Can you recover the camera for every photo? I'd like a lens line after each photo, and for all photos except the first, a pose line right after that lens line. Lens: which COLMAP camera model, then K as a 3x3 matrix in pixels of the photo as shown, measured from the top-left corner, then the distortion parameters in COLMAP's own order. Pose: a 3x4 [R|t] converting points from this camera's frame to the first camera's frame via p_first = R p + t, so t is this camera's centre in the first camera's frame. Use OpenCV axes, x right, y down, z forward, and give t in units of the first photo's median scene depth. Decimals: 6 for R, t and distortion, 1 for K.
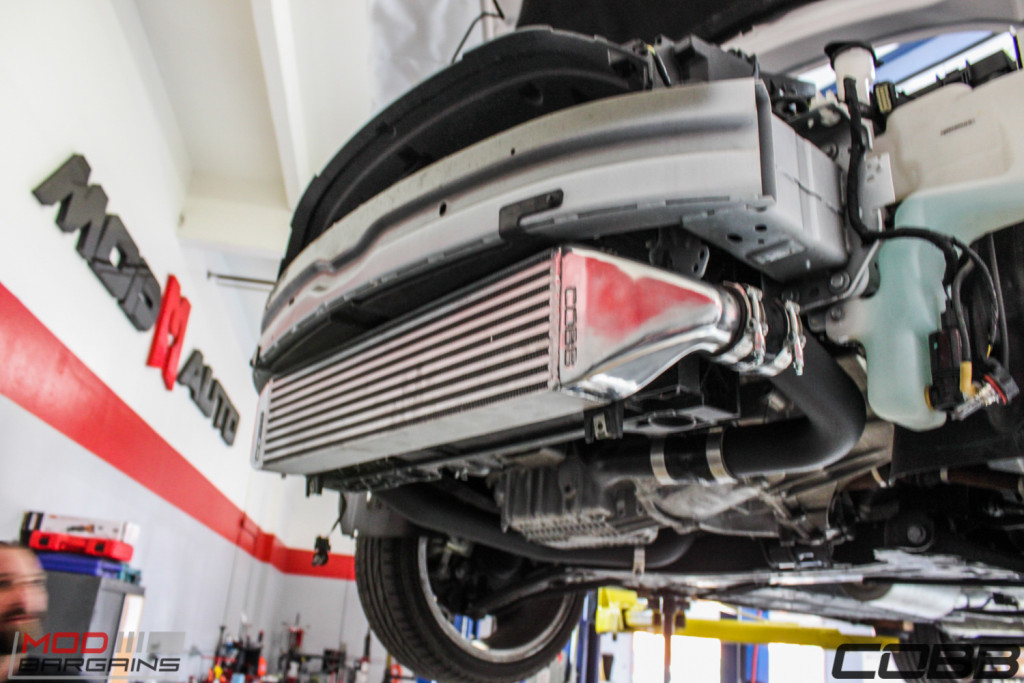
lens RADIAL K [[851.2, 0, 506.0], [0, 851.2, 341.2], [0, 0, 1]] dist [-0.147931, 0.126071]
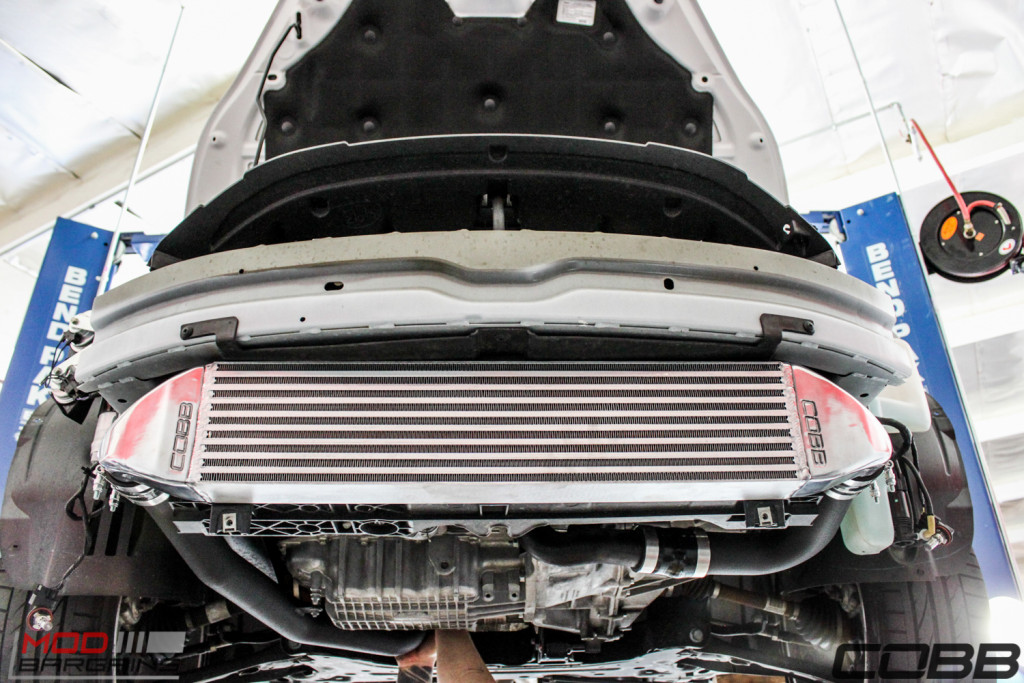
lens RADIAL K [[851.2, 0, 506.0], [0, 851.2, 341.2], [0, 0, 1]] dist [-0.147931, 0.126071]
pose [[0.619996, 0.322397, 0.715308, -1.023931], [-0.223495, 0.946478, -0.232873, 0.220765], [-0.752101, -0.015488, 0.658866, 0.510344]]
